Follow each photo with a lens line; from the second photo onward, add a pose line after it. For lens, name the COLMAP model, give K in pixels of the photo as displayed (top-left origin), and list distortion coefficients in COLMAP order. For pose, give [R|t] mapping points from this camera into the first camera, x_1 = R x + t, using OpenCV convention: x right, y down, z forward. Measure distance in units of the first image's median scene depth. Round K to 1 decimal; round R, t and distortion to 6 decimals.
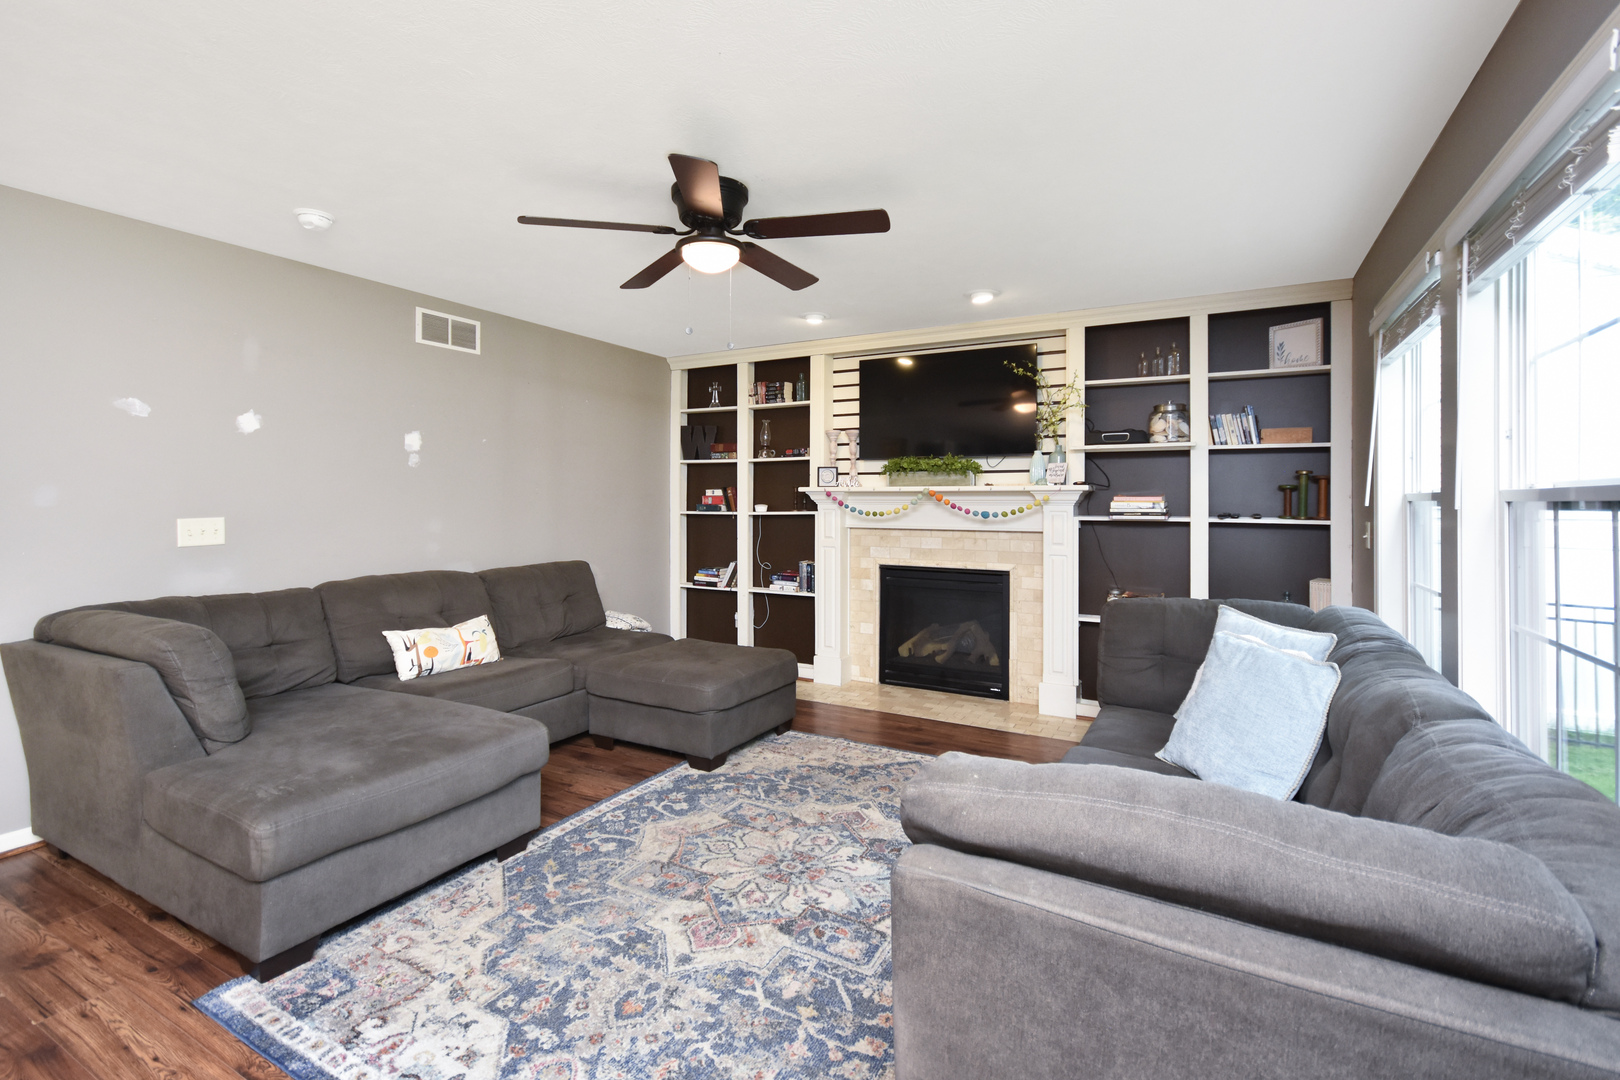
lens RADIAL K [[759.5, 0, 775.3], [0, 759.5, 507.9], [0, 0, 1]] dist [0.004069, 0.000664]
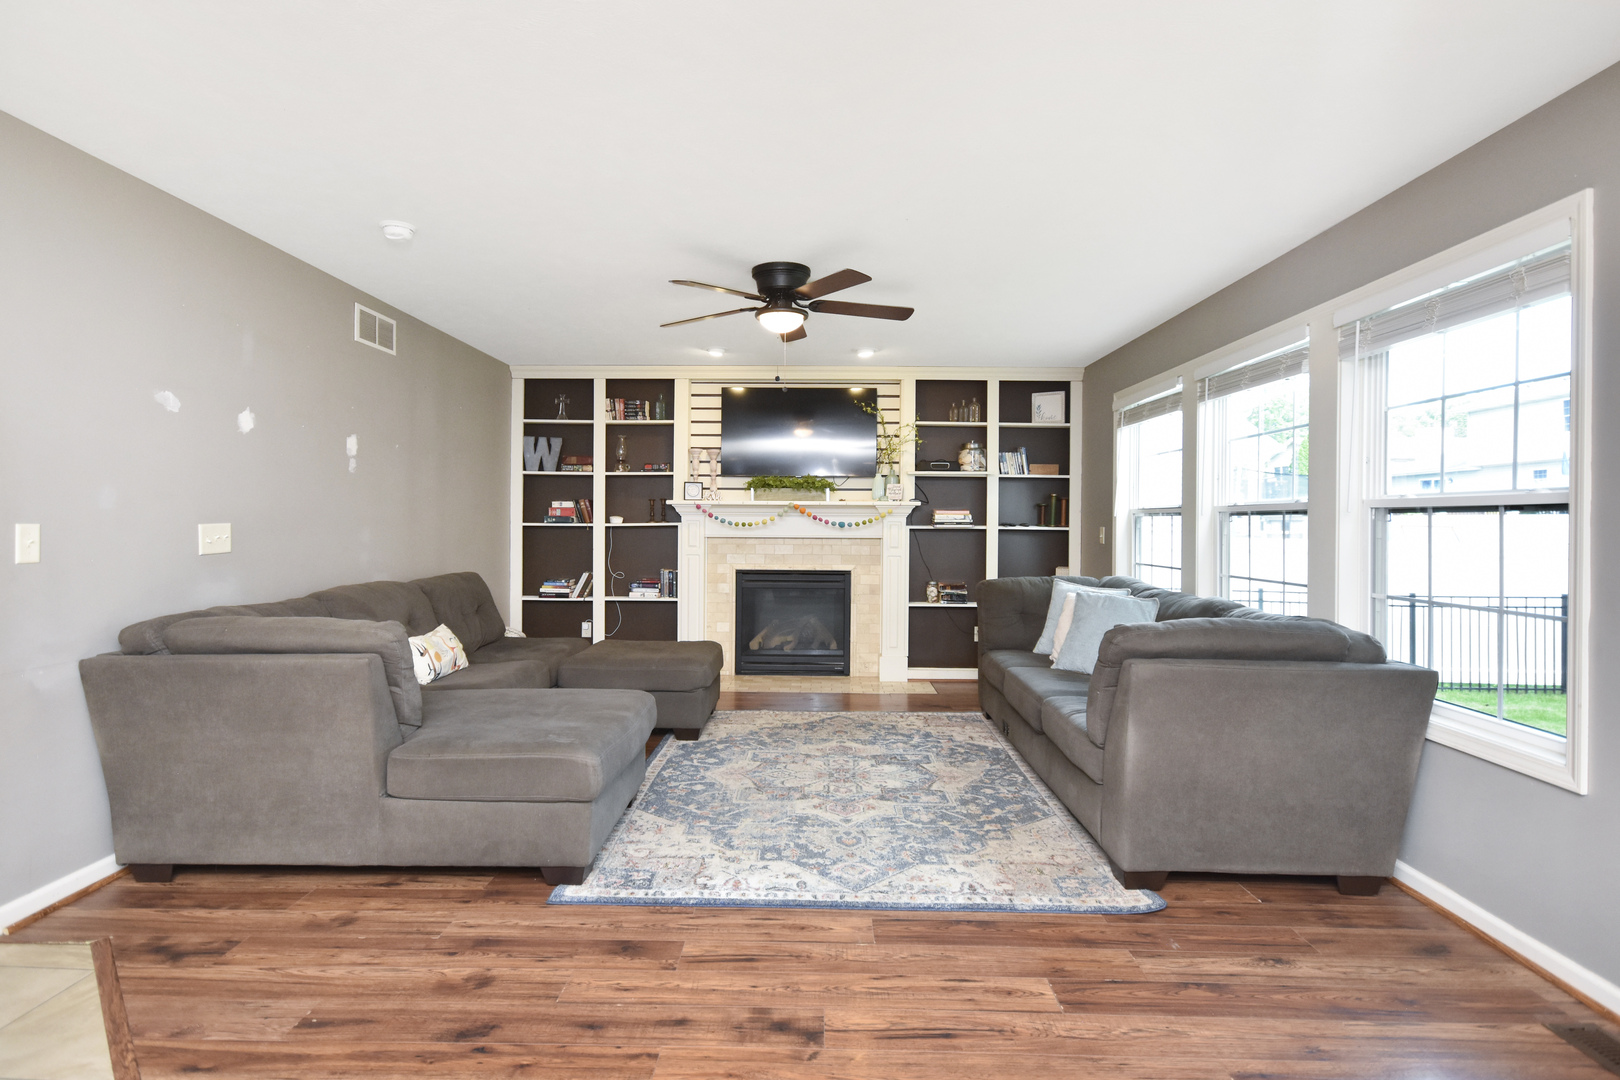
lens RADIAL K [[837.1, 0, 810.0], [0, 837.1, 540.0], [0, 0, 1]] dist [-0.001516, -0.000045]
pose [[0.877050, -0.008148, 0.480331, -0.451471], [0.000389, 0.999868, 0.016249, 0.012752], [-0.480400, -0.014064, 0.876937, -0.177118]]
